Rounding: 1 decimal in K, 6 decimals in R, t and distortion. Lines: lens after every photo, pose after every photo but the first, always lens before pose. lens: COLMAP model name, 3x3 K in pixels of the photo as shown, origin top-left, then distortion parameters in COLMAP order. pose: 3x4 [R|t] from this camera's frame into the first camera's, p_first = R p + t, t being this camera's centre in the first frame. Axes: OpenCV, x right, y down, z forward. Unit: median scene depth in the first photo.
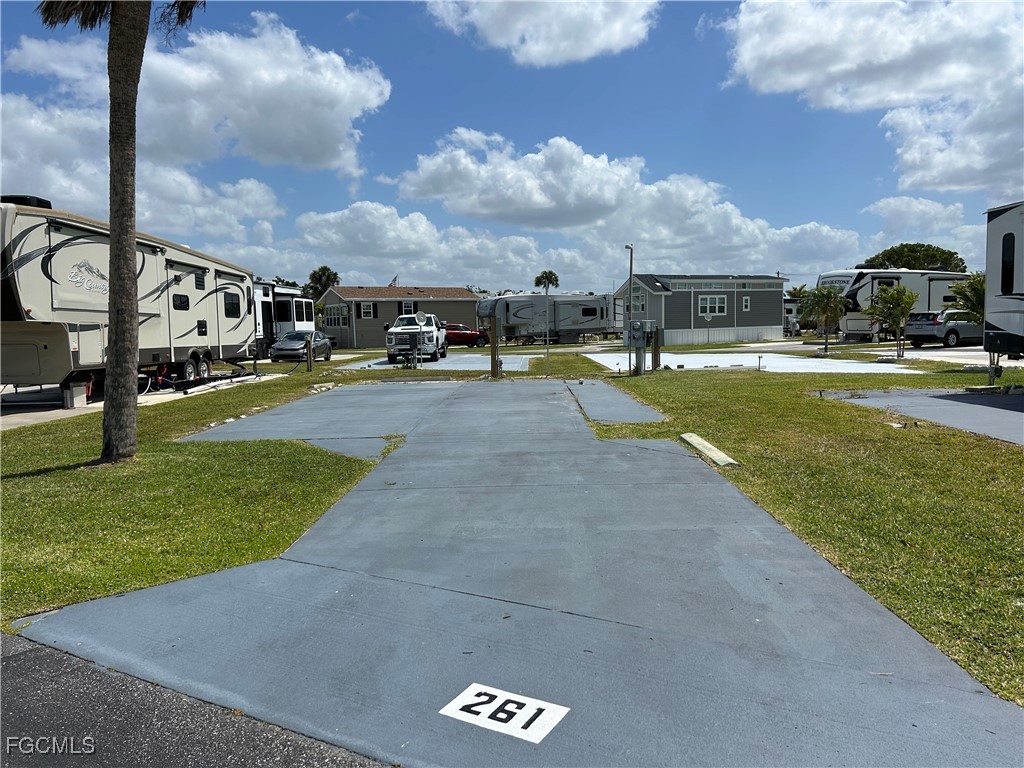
lens RADIAL K [[769.7, 0, 508.5], [0, 769.7, 381.5], [0, 0, 1]] dist [0.063387, -0.071644]
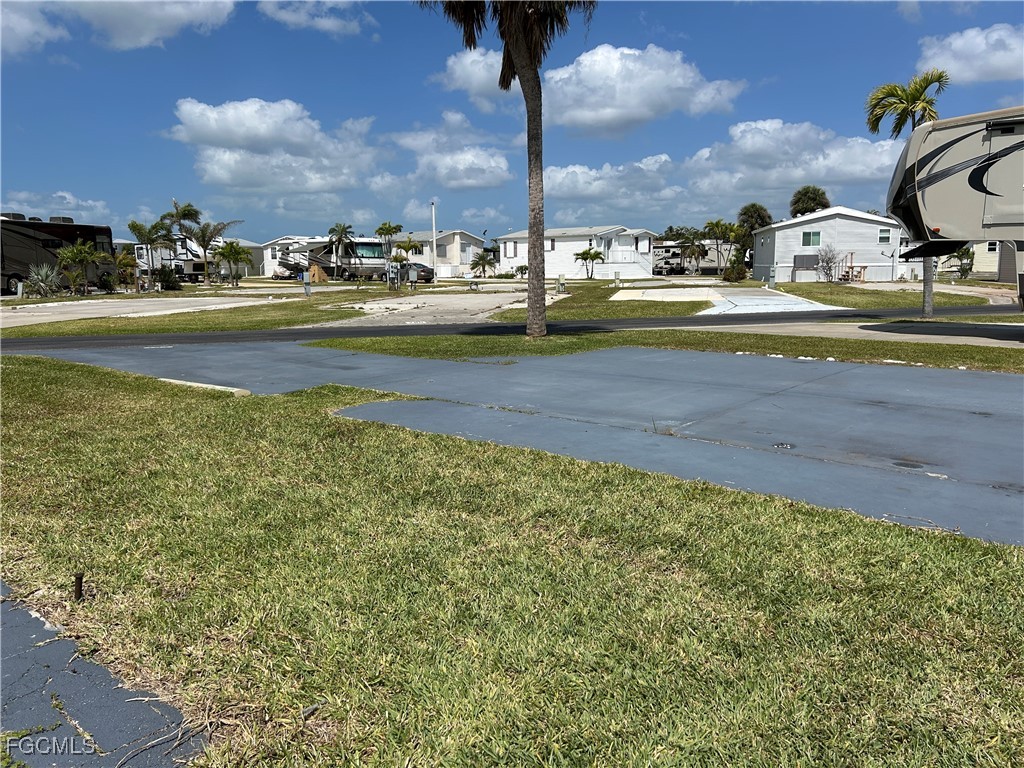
lens RADIAL K [[769.7, 0, 516.5], [0, 769.7, 392.7], [0, 0, 1]] dist [0.063387, -0.071644]
pose [[-0.629673, 0.157232, -0.760783, 0.502190], [-0.032658, 0.973081, 0.228138, -0.100988], [0.776174, 0.168498, -0.607588, 1.250711]]
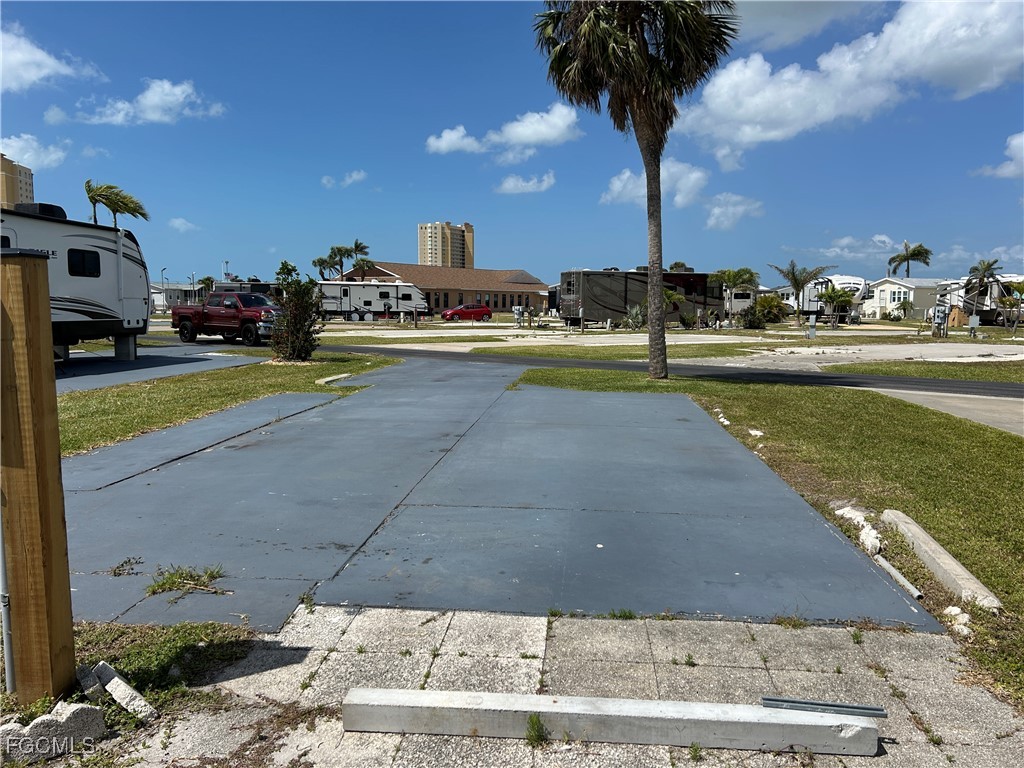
lens RADIAL K [[769.7, 0, 512.5], [0, 769.7, 370.4], [0, 0, 1]] dist [0.063387, -0.071644]
pose [[-0.997605, 0.013675, 0.067804, -0.167172], [0.024083, 0.987595, 0.155162, -0.126776], [-0.064841, 0.156423, -0.985559, 1.725499]]
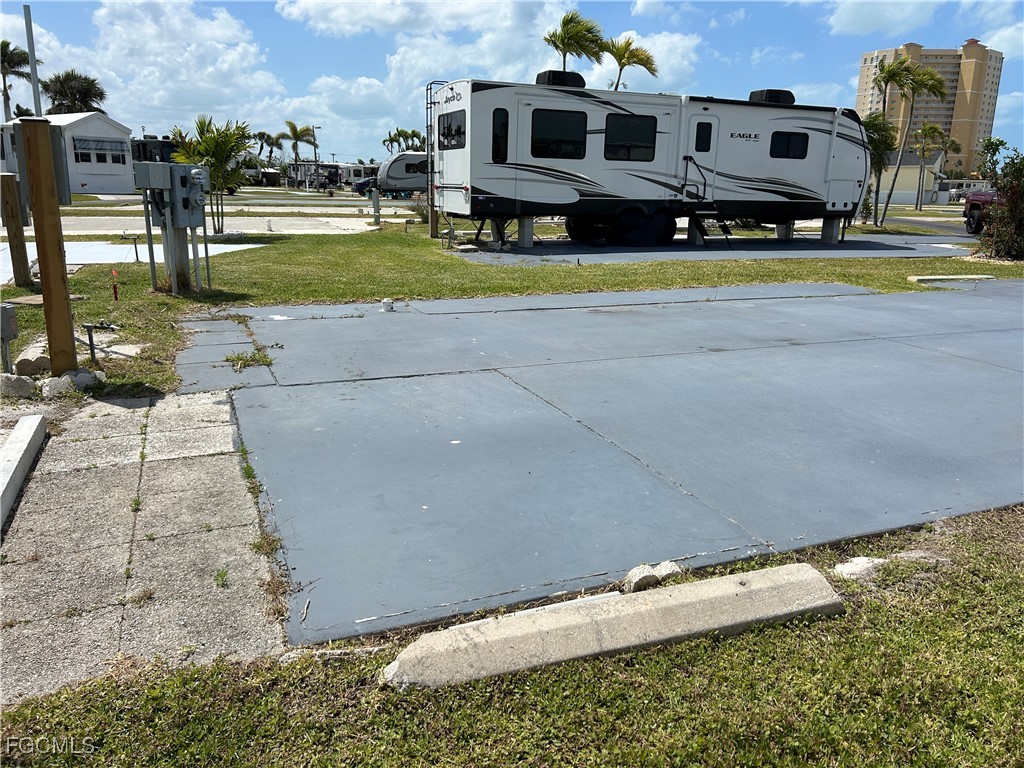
lens RADIAL K [[769.7, 0, 508.0], [0, 769.7, 363.2], [0, 0, 1]] dist [0.063387, -0.071644]
pose [[-0.408143, -0.194705, 0.891913, -0.453201], [0.050946, 0.970611, 0.235198, -0.093103], [-0.911496, 0.141433, -0.386228, 1.484144]]
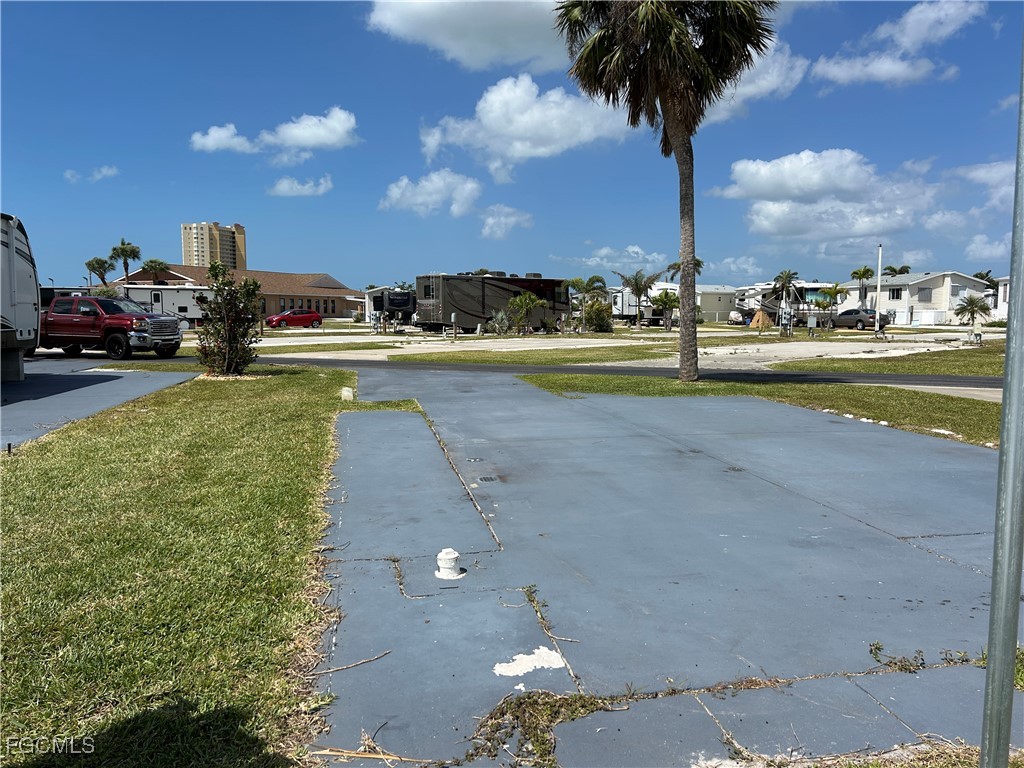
lens RADIAL K [[769.7, 0, 510.5], [0, 769.7, 344.6], [0, 0, 1]] dist [0.063387, -0.071644]
pose [[-0.977327, 0.035315, -0.208771, 0.166121], [0.010324, 0.992768, 0.119603, -0.122876], [0.211485, 0.114736, -0.970623, 1.624306]]
